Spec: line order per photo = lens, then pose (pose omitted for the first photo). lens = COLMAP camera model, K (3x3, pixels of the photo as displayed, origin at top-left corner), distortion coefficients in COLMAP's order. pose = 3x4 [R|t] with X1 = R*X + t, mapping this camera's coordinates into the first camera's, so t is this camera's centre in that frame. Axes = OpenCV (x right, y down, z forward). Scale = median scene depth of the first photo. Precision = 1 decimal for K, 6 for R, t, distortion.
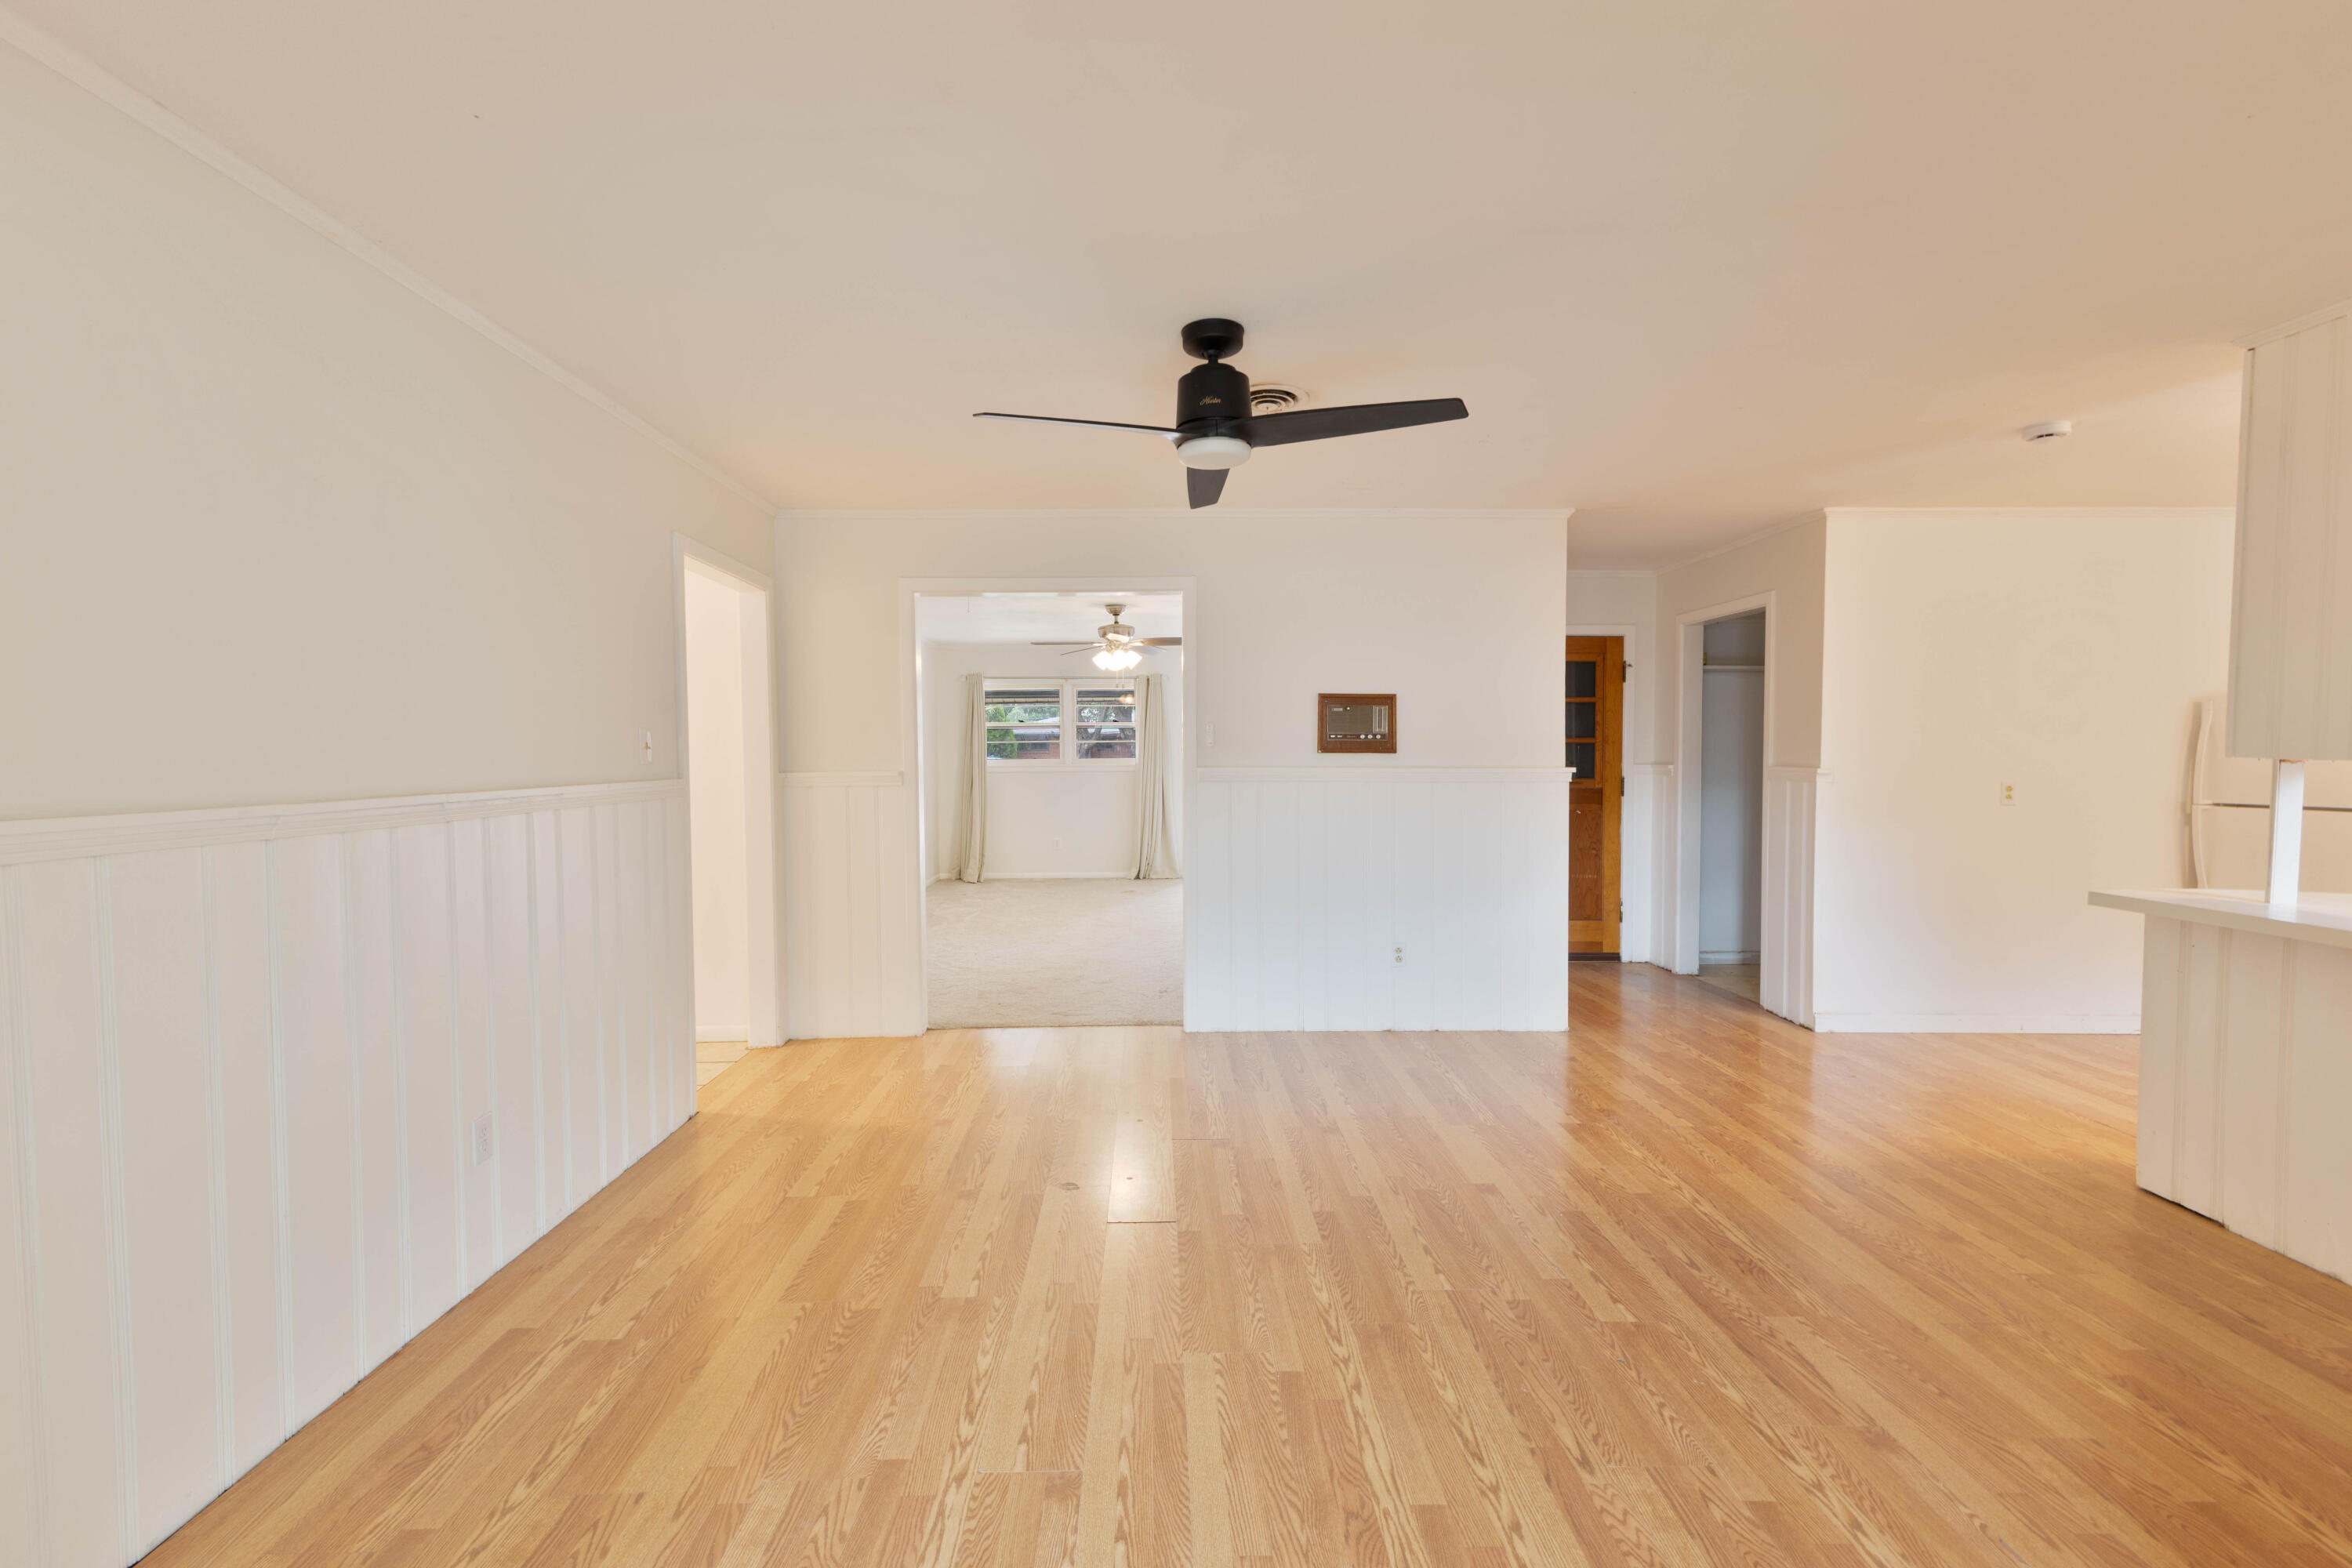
lens RADIAL K [[1073.2, 0, 1176.0], [0, 1073.2, 784.0], [0, 0, 1]] dist [0.040153, -0.006515]
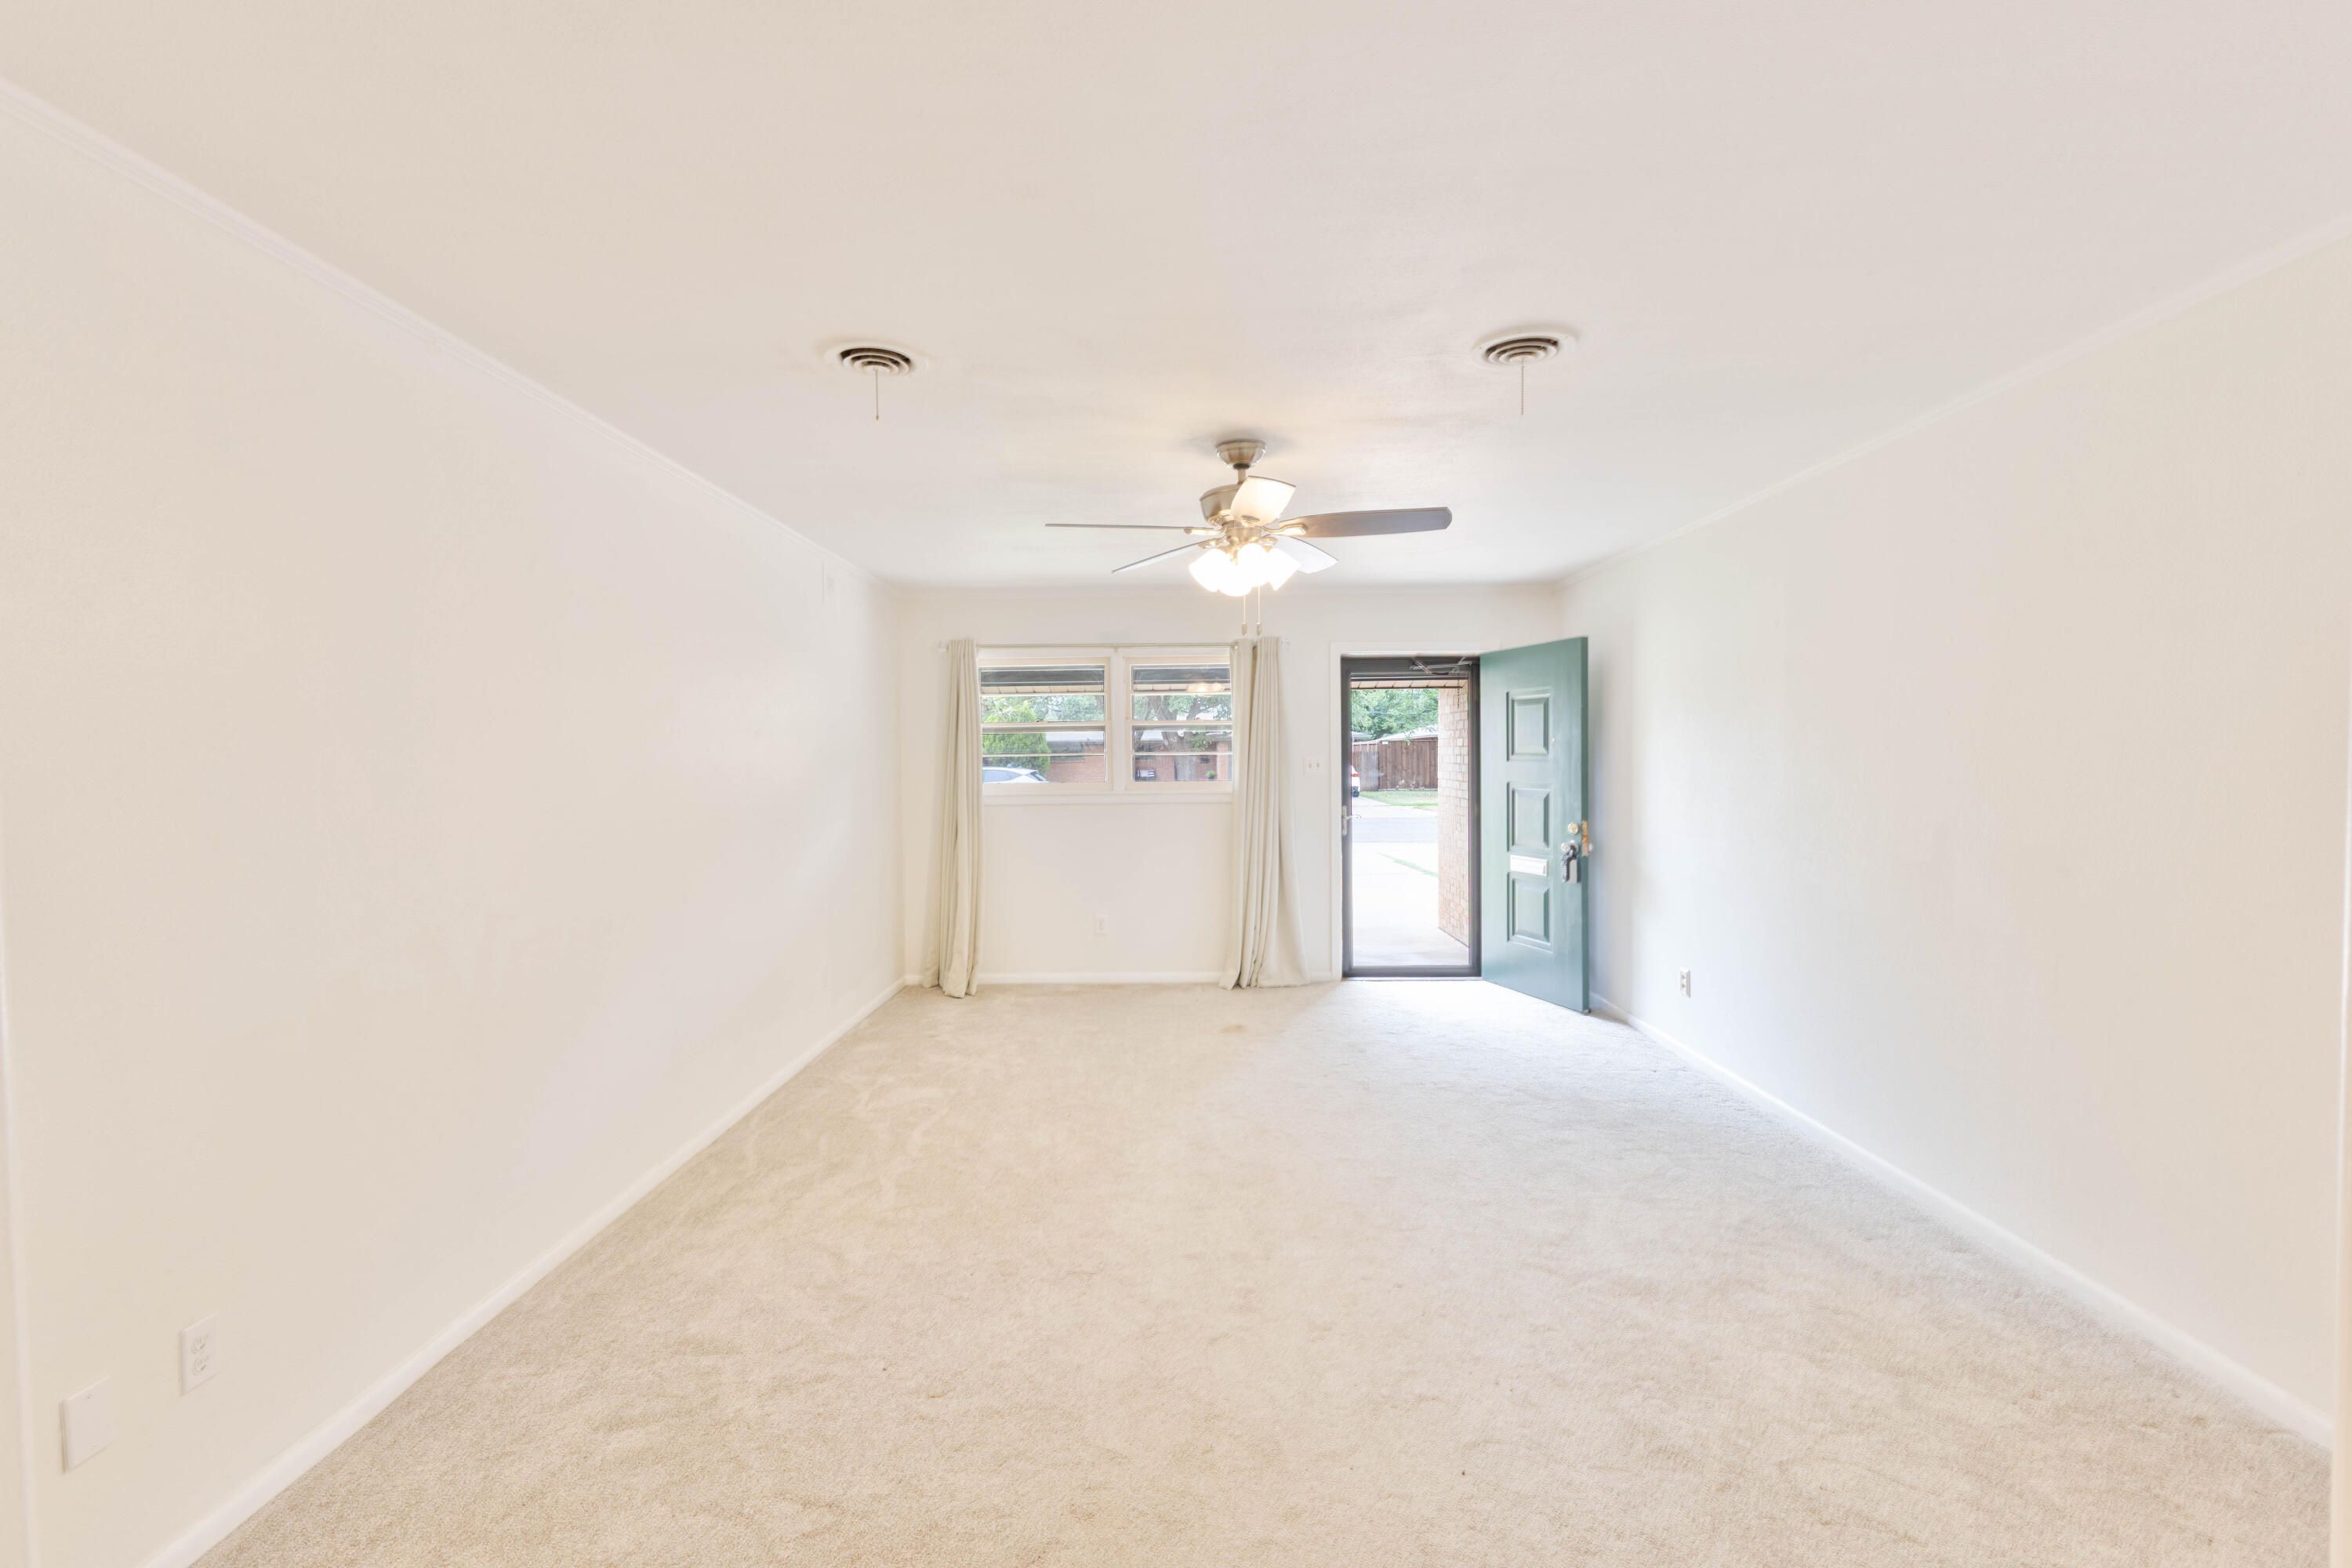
lens RADIAL K [[1073.2, 0, 1176.0], [0, 1073.2, 784.0], [0, 0, 1]] dist [0.040153, -0.006515]
pose [[0.999490, -0.003777, -0.031709, -0.050595], [0.003529, 0.999963, -0.007877, -0.018195], [0.031737, 0.007761, 0.999466, 0.410724]]
